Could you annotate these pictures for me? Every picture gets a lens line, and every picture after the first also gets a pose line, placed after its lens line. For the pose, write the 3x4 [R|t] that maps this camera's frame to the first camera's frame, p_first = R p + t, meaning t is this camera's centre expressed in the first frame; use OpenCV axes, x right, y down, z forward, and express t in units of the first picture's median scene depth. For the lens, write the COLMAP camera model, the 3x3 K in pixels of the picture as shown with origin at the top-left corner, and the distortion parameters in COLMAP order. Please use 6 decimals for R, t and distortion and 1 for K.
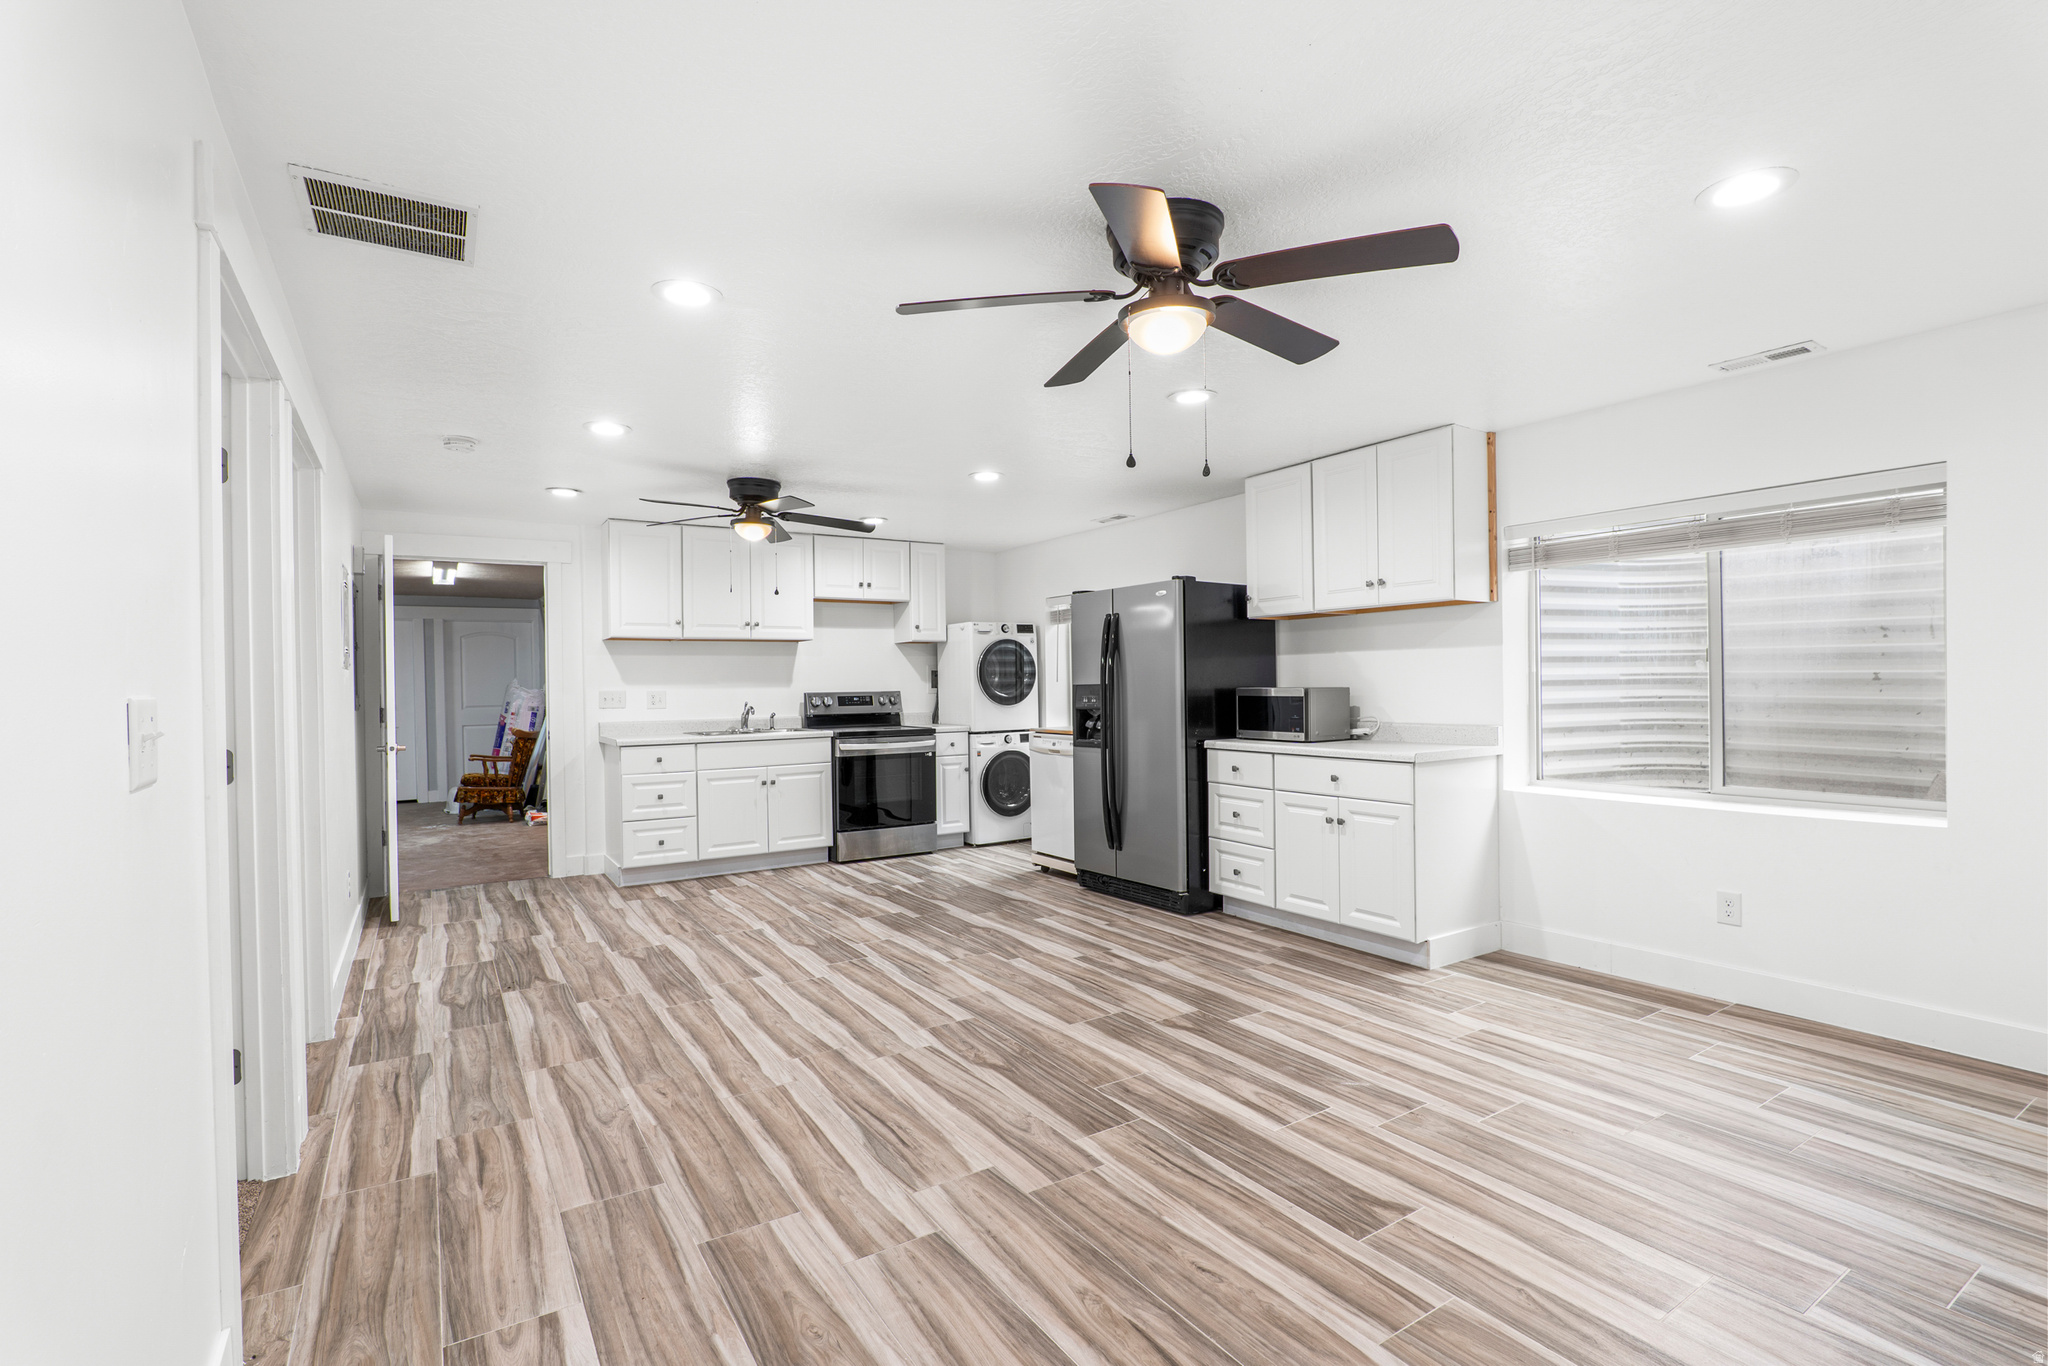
lens RADIAL K [[954.0, 0, 1034.3], [0, 954.0, 686.9], [0, 0, 1]] dist [-0.024339, 0.004786]
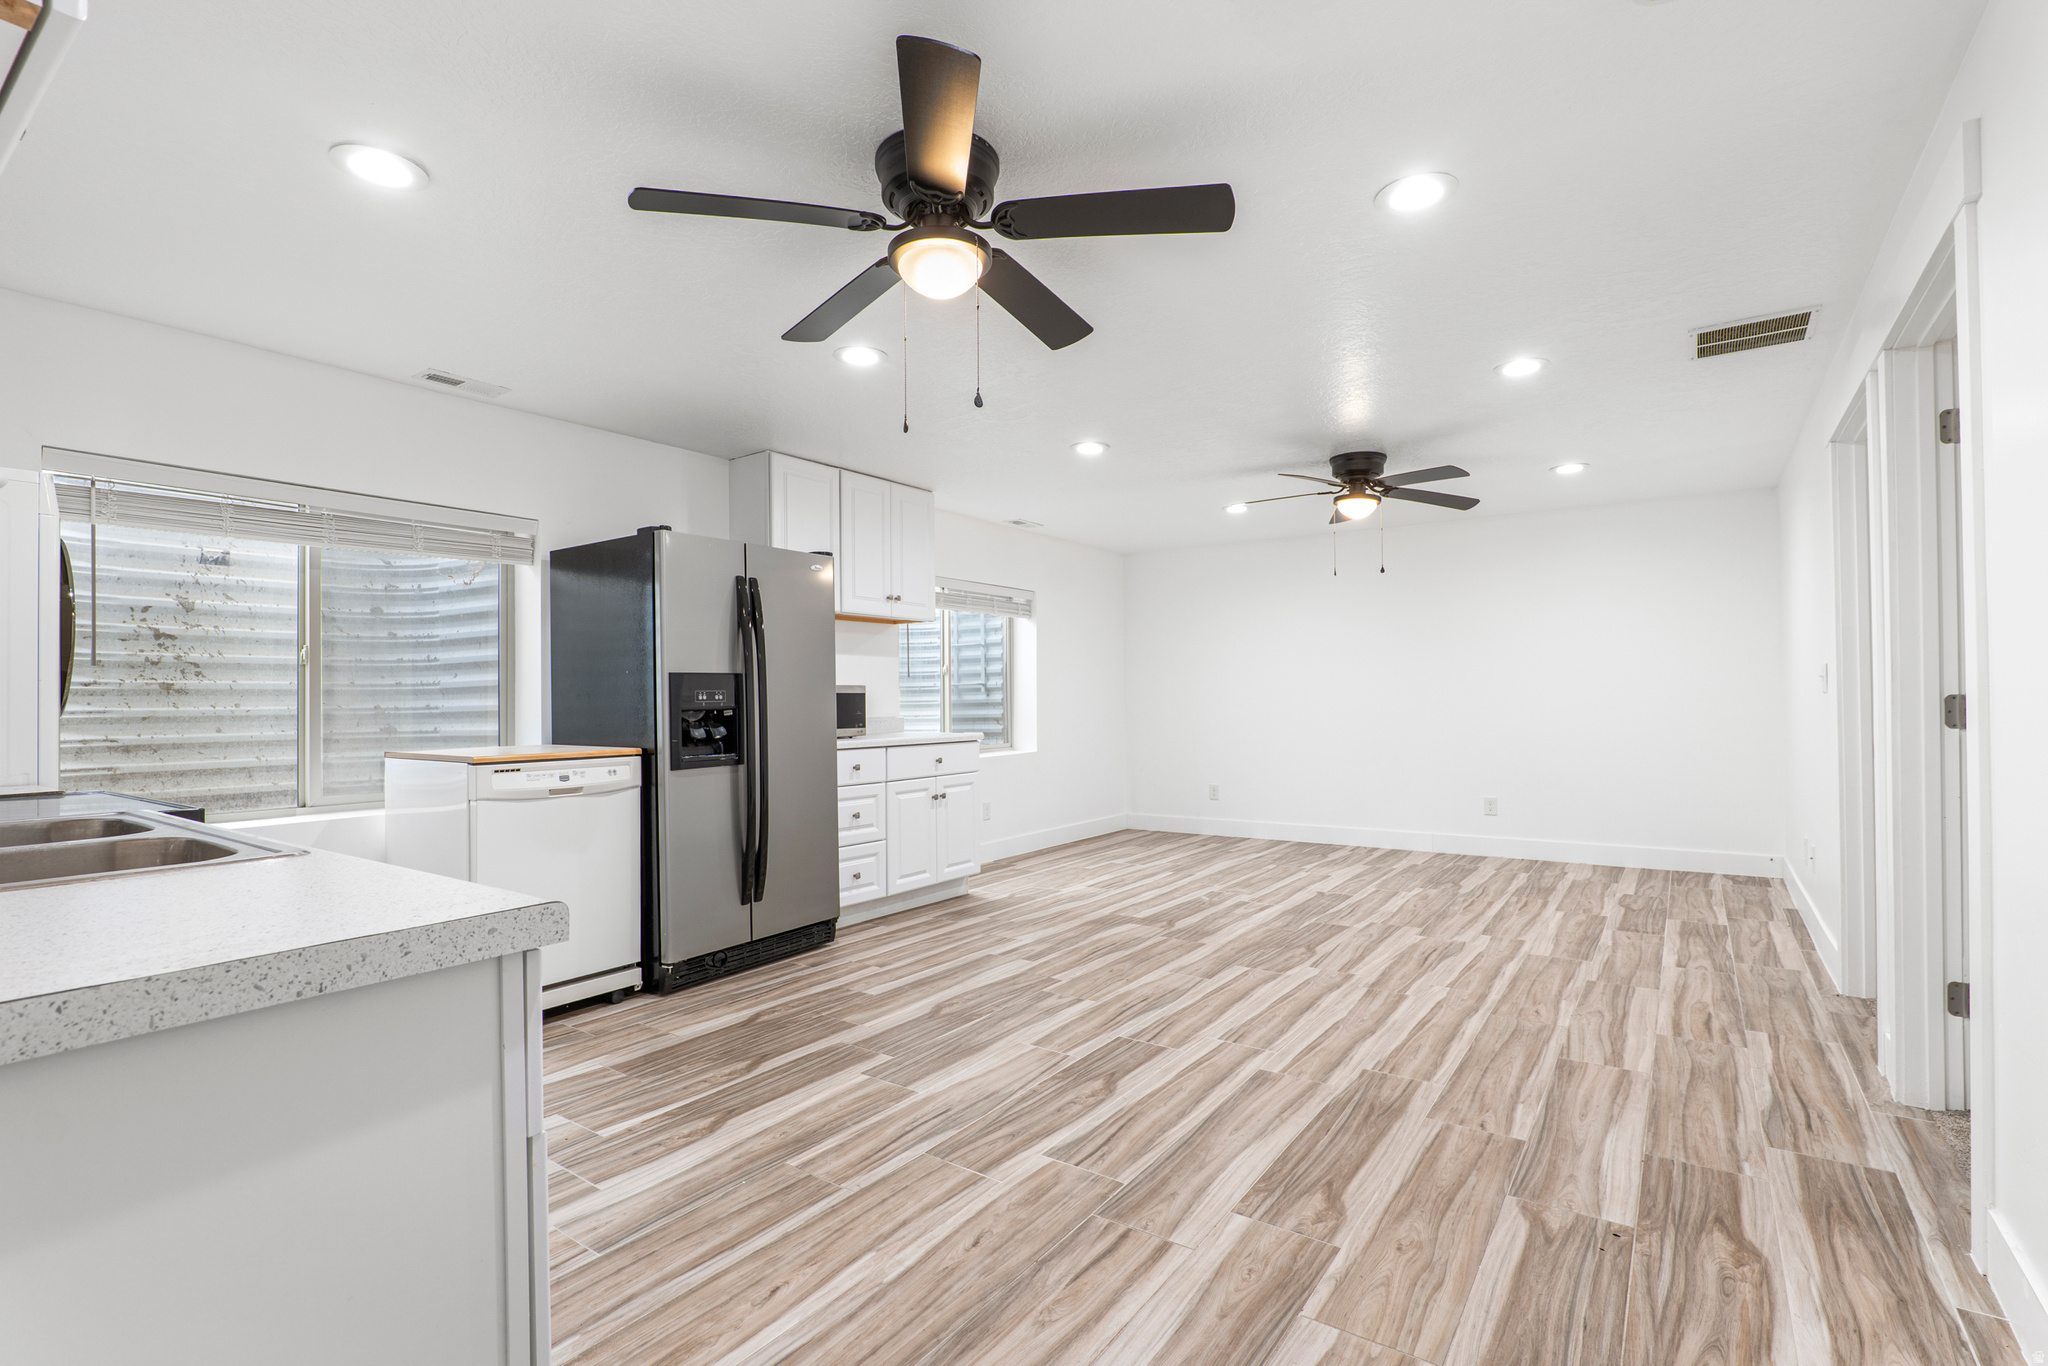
lens RADIAL K [[954.0, 0, 1018.4], [0, 954.0, 684.4], [0, 0, 1]] dist [-0.024339, 0.004786]
pose [[-0.371911, 0.034852, 0.927614, -0.965577], [0.018141, 0.999377, -0.030275, 0.045023], [-0.928091, 0.005568, -0.372312, 1.570954]]
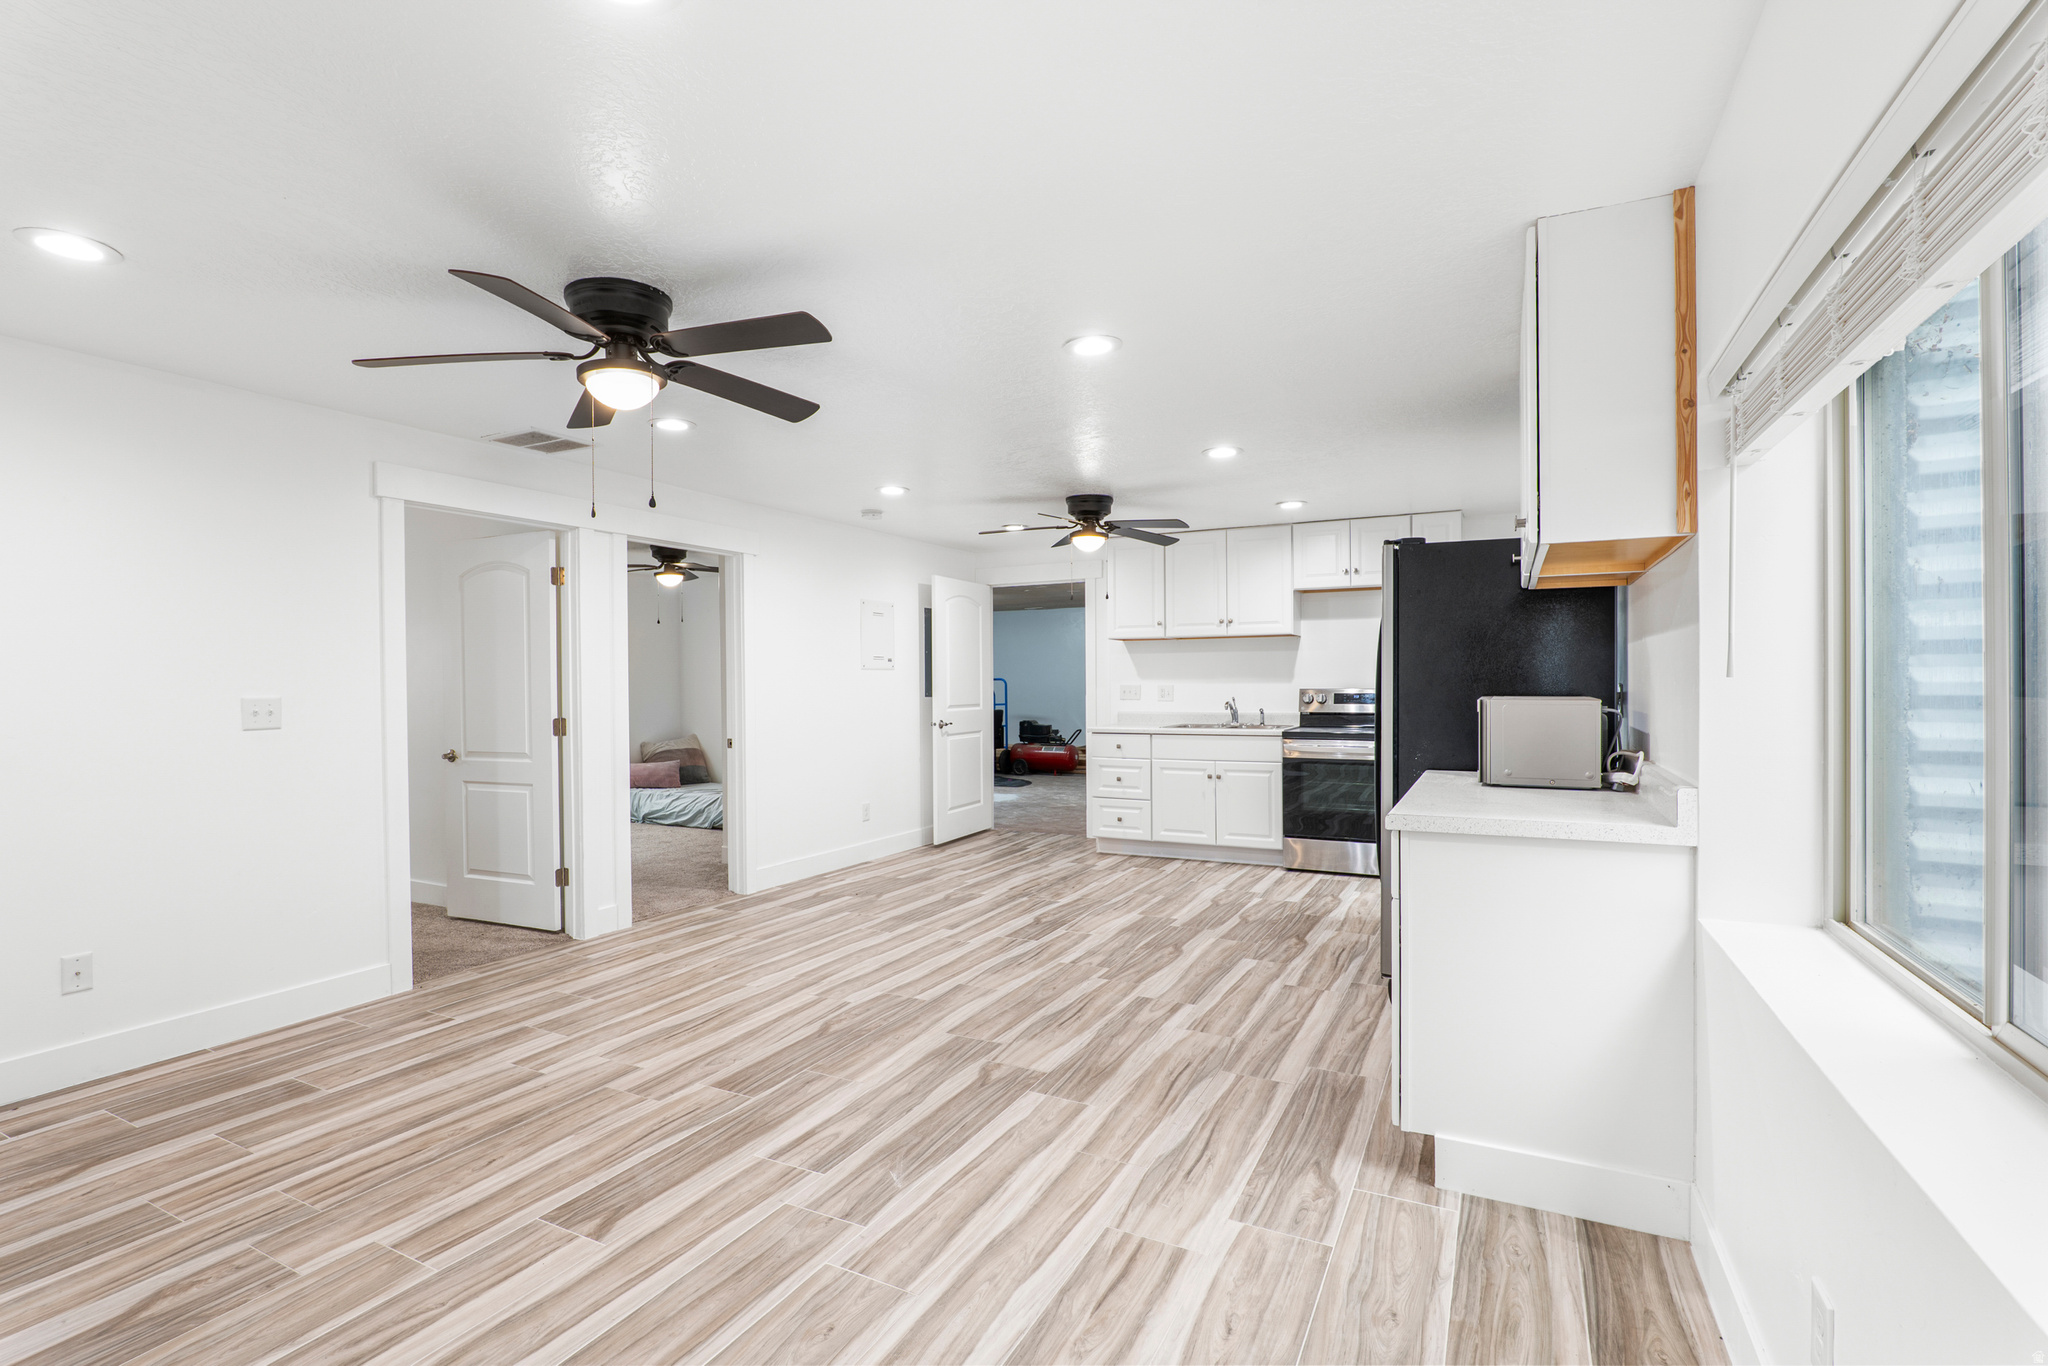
lens RADIAL K [[954.0, 0, 1011.5], [0, 954.0, 691.4], [0, 0, 1]] dist [-0.024339, 0.004786]
pose [[0.492031, 0.019649, -0.870356, 0.861790], [-0.002430, 0.999772, 0.021197, -0.020516], [0.870574, -0.008314, 0.491966, 0.533712]]
